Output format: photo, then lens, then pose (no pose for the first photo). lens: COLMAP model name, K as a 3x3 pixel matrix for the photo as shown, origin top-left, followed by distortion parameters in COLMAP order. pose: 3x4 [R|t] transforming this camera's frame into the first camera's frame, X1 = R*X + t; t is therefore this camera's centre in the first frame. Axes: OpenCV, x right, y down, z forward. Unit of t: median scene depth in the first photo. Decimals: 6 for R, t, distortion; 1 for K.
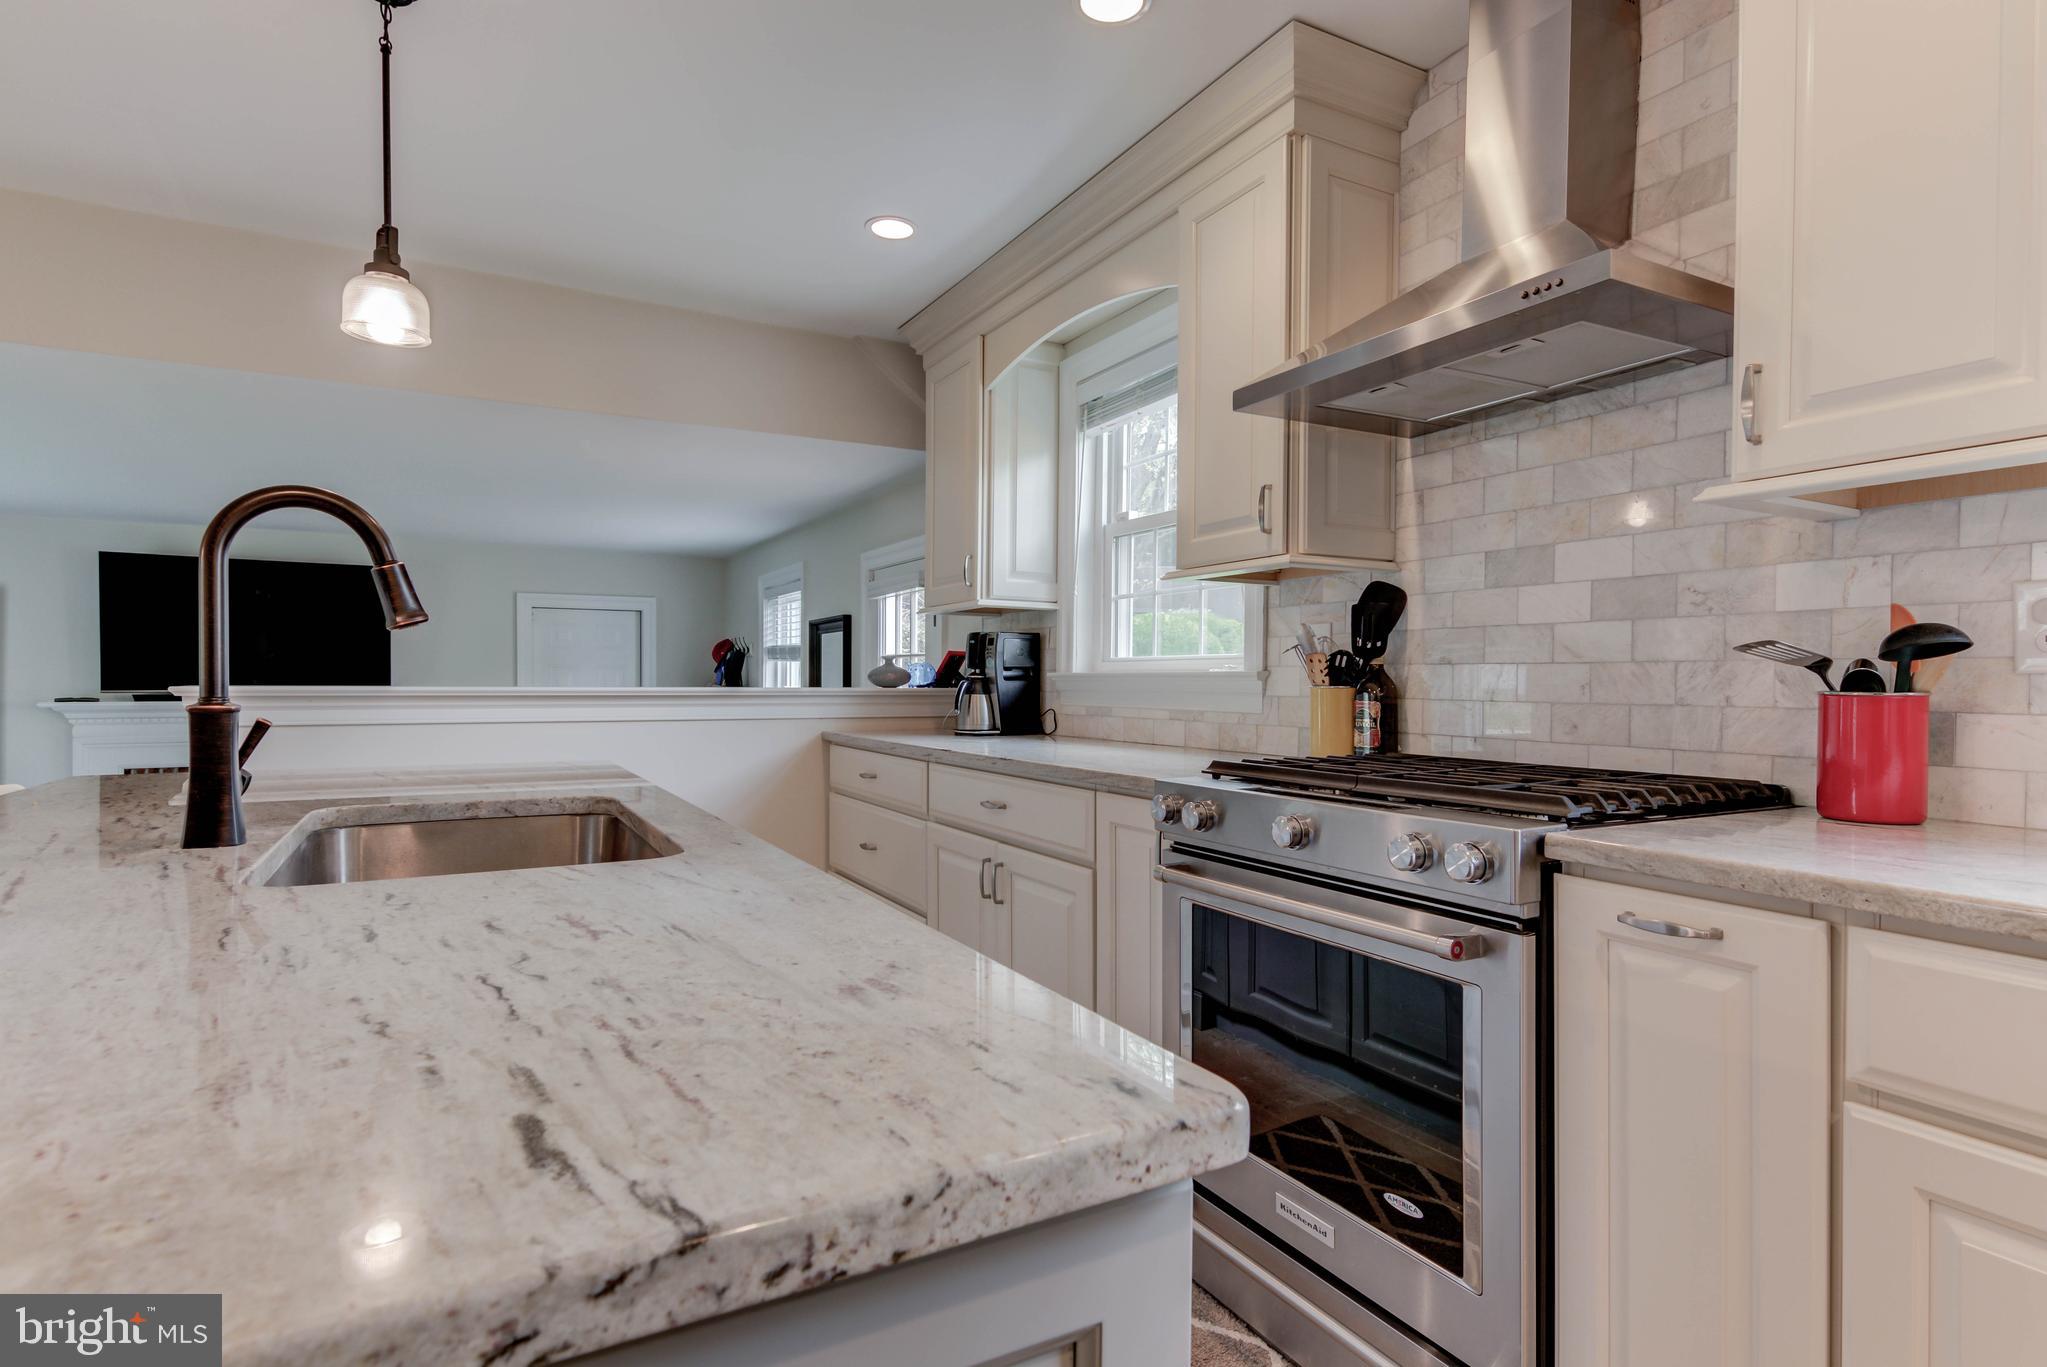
lens RADIAL K [[1028.7, 0, 1021.9], [0, 1028.7, 686.8], [0, 0, 1]] dist [0.010135, -0.002288]
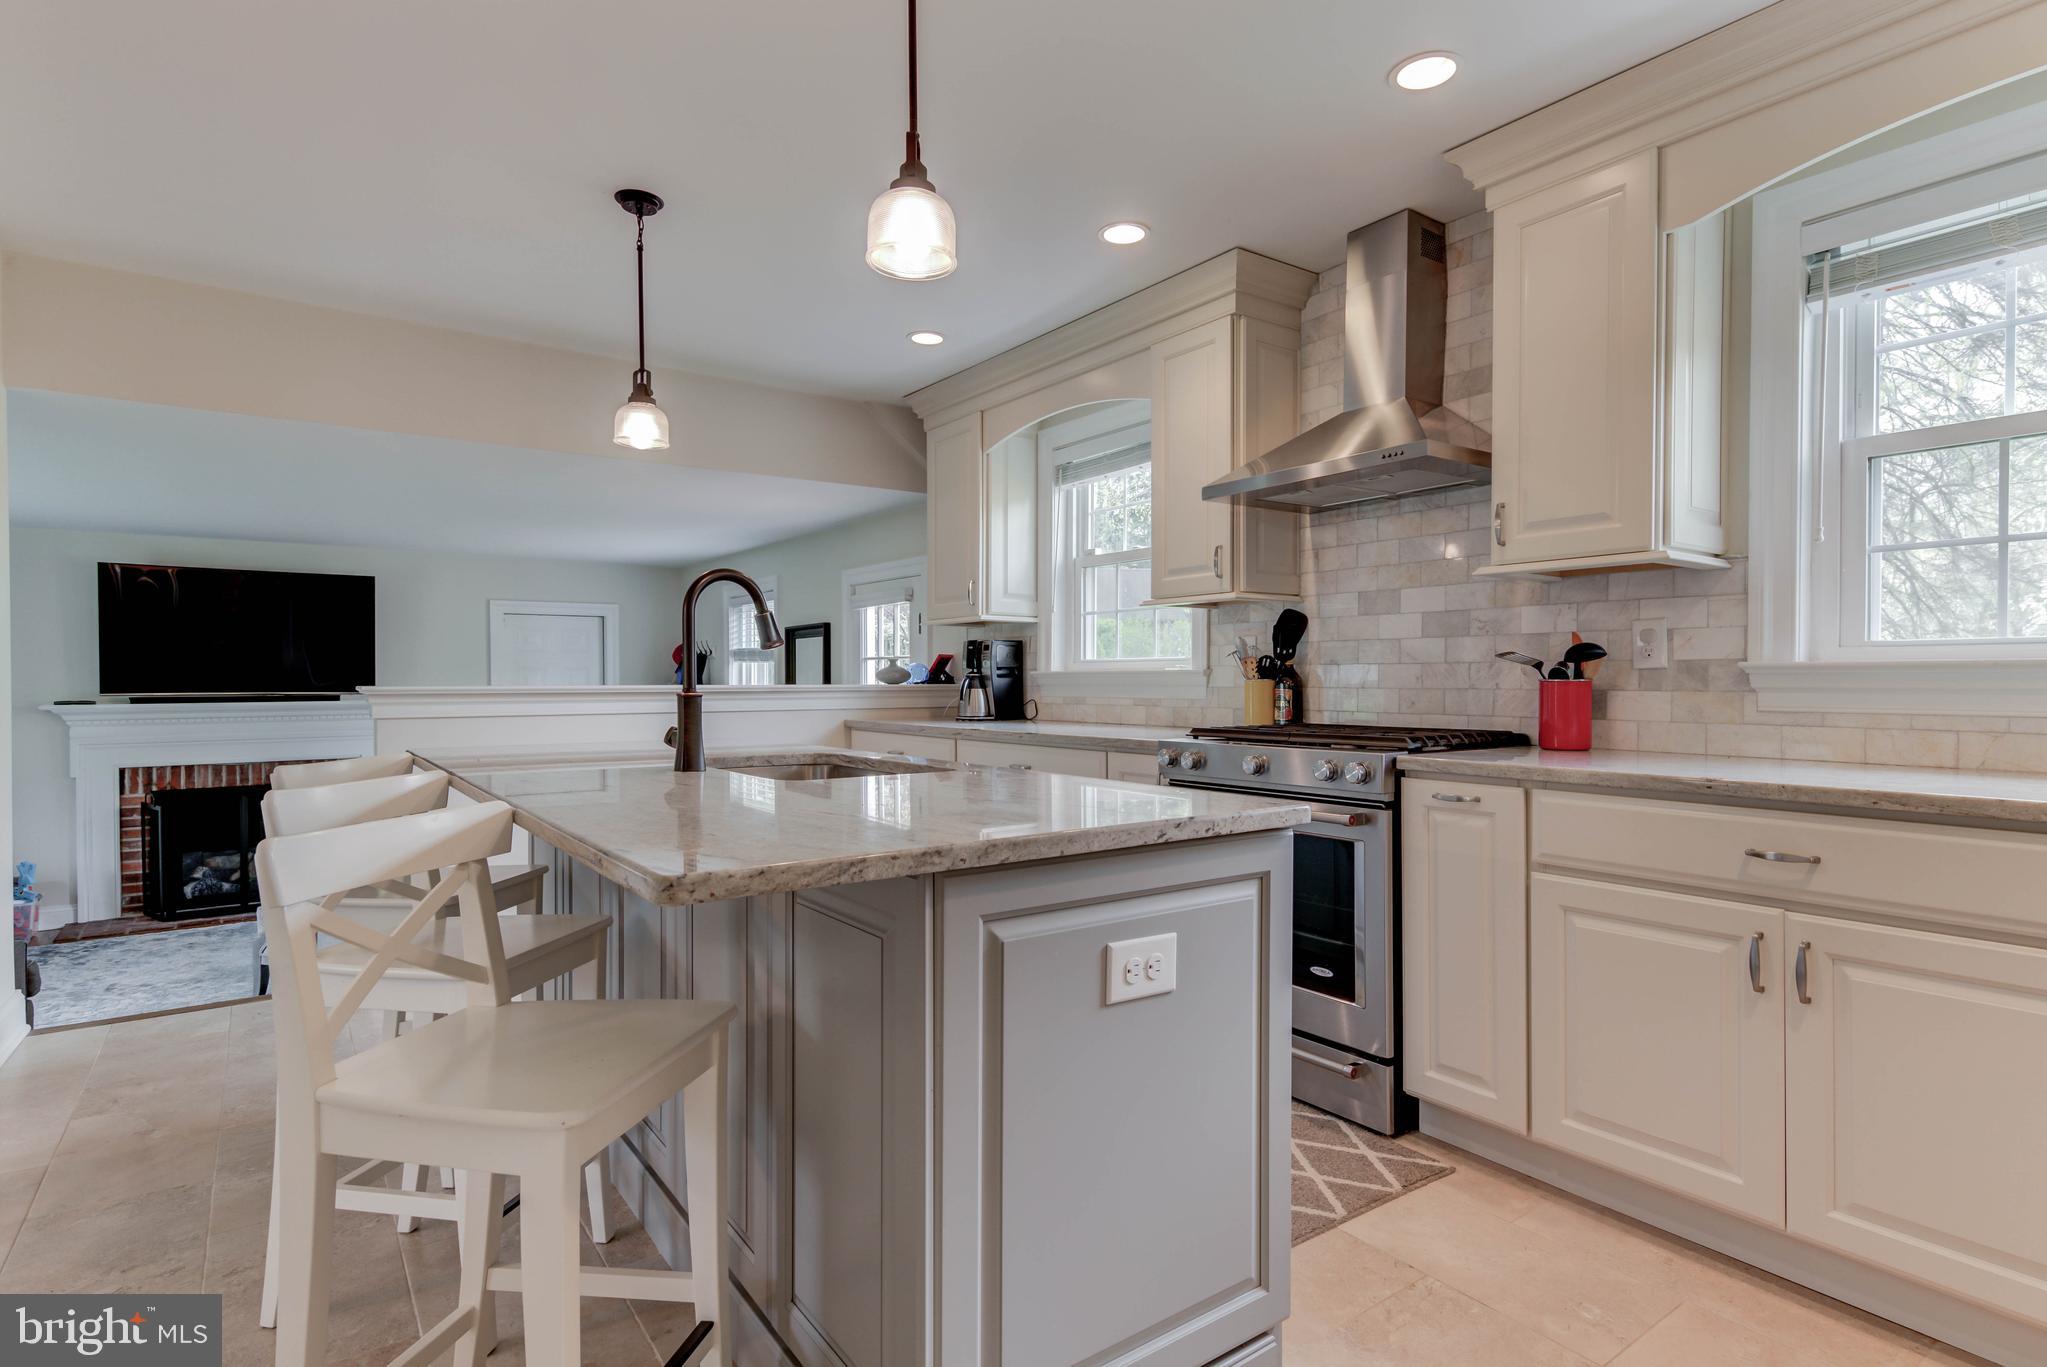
lens RADIAL K [[1028.7, 0, 1021.2], [0, 1028.7, 685.0], [0, 0, 1]] dist [0.010135, -0.002288]
pose [[0.992329, -0.007859, 0.123377, -0.238708], [0.007837, 0.999969, 0.000664, 0.004300], [-0.123378, 0.000308, 0.992360, -0.461710]]
